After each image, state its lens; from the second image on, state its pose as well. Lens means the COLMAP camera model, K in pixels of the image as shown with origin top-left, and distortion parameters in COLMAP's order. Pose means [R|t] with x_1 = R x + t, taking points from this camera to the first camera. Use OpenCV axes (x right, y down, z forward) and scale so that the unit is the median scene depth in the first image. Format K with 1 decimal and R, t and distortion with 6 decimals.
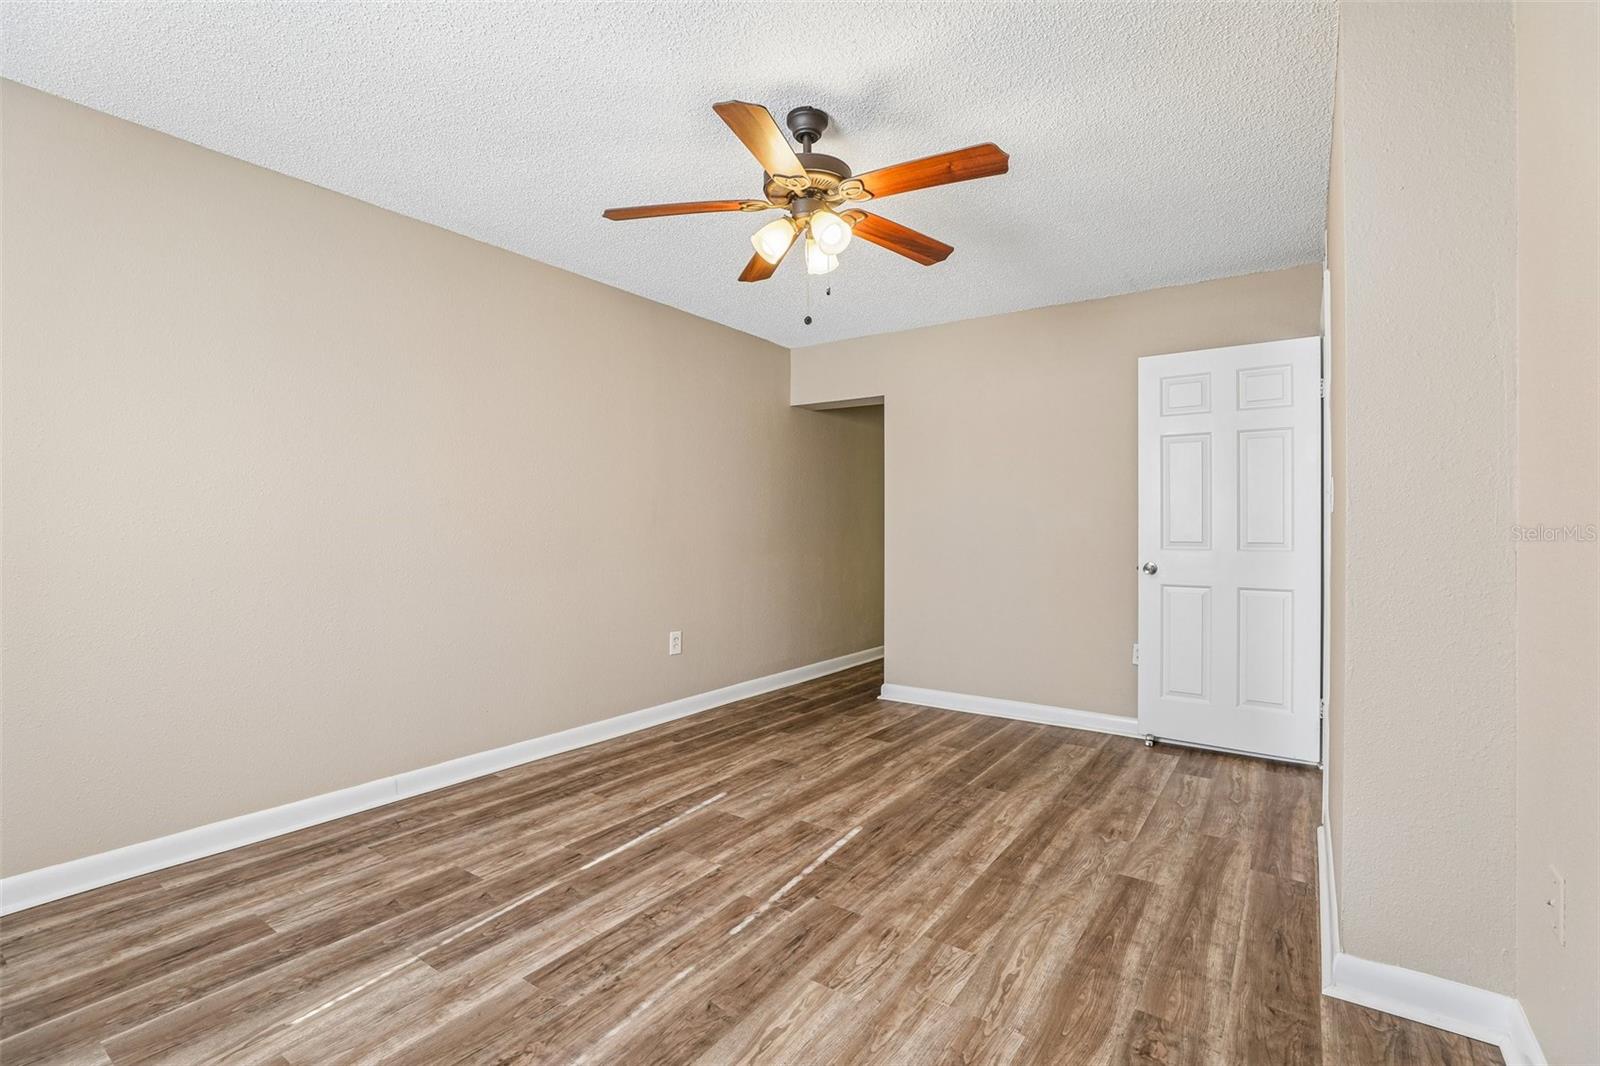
lens RADIAL K [[731.9, 0, 801.4], [0, 731.9, 525.2], [0, 0, 1]] dist [-0.041792, 0.013622]
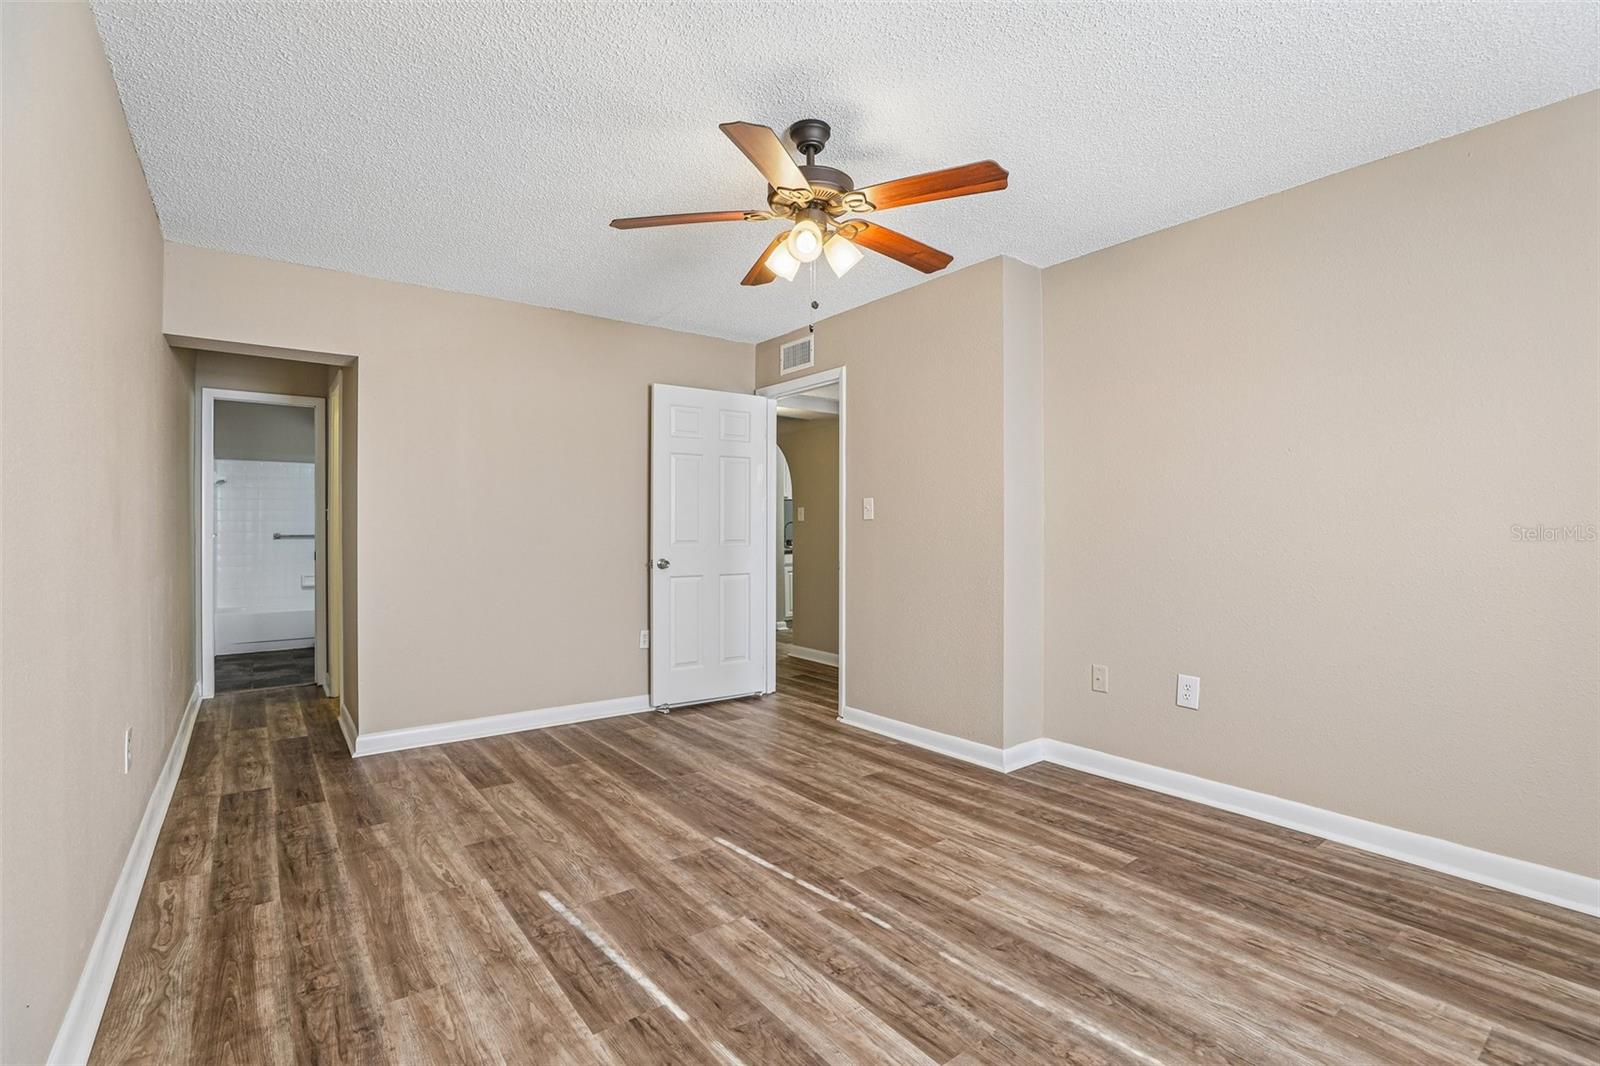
lens RADIAL K [[731.9, 0, 801.4], [0, 731.9, 525.2], [0, 0, 1]] dist [-0.041792, 0.013622]
pose [[0.302375, 0.000784, 0.953189, -0.788896], [-0.000404, 1.000000, -0.000694, -0.003189], [-0.953189, -0.000175, 0.302375, 0.572019]]
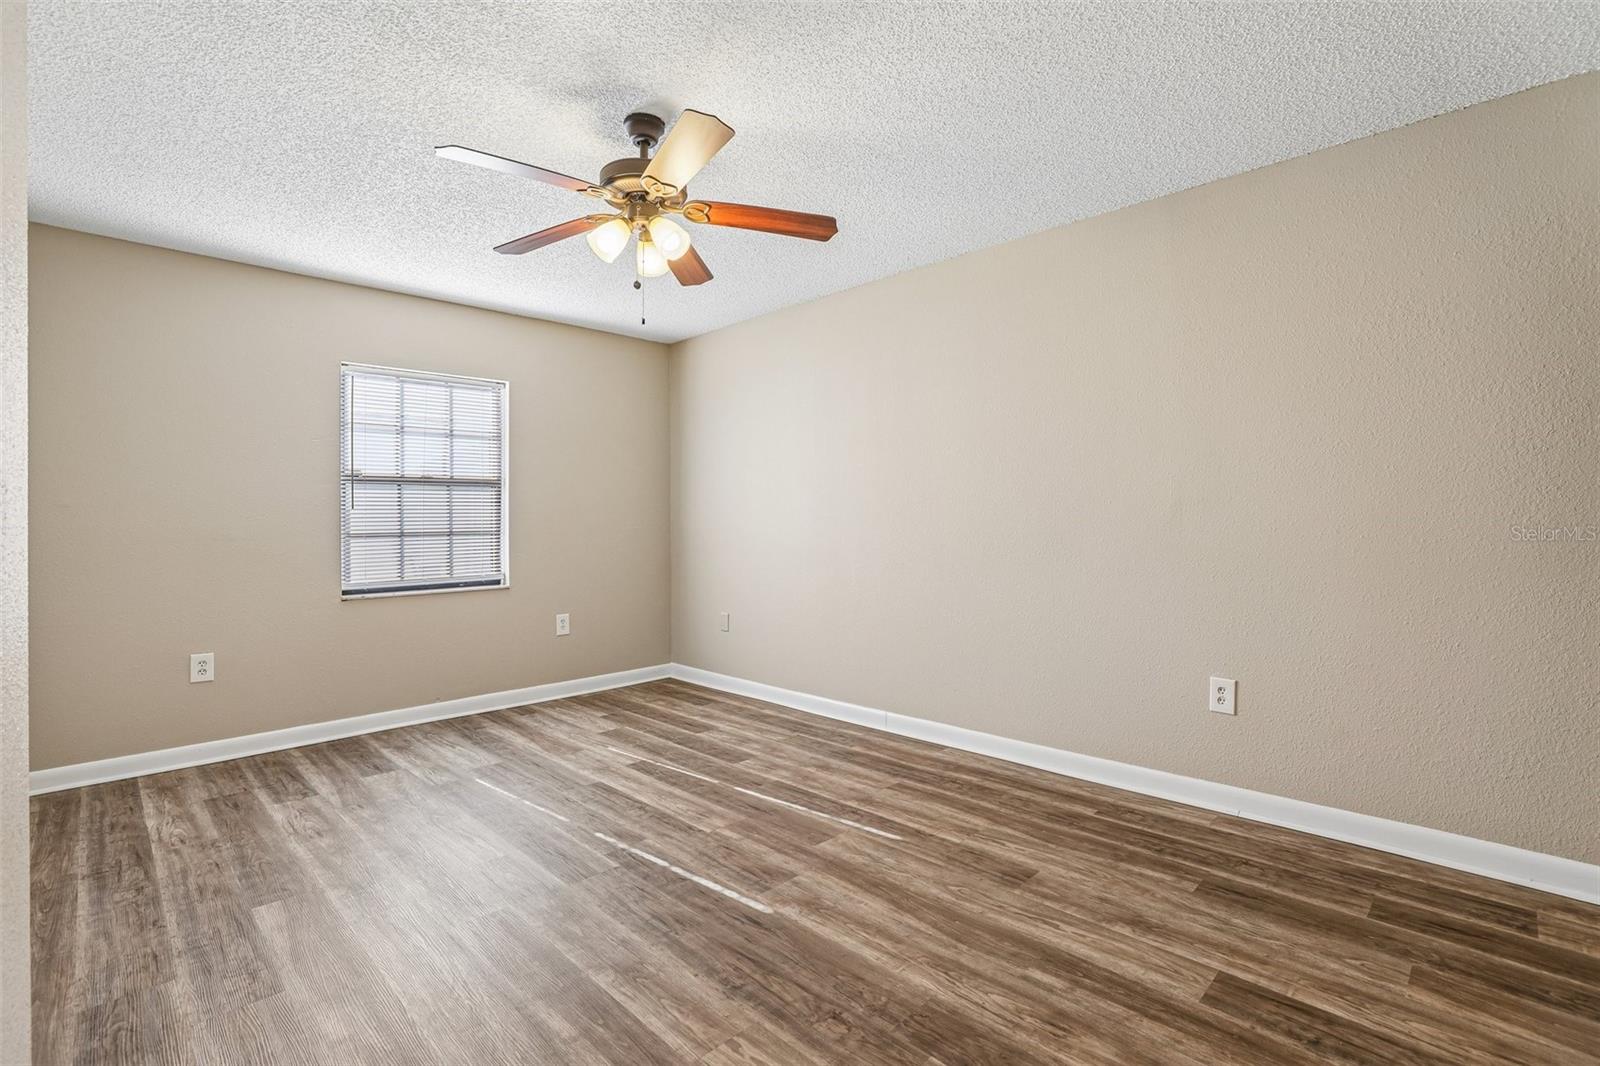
lens RADIAL K [[731.9, 0, 801.4], [0, 731.9, 525.2], [0, 0, 1]] dist [-0.041792, 0.013622]
pose [[-0.174610, 0.000351, -0.984638, 0.796421], [0.009909, 0.999950, -0.001401, 0.011954], [0.984588, -0.010001, -0.174605, 1.136259]]
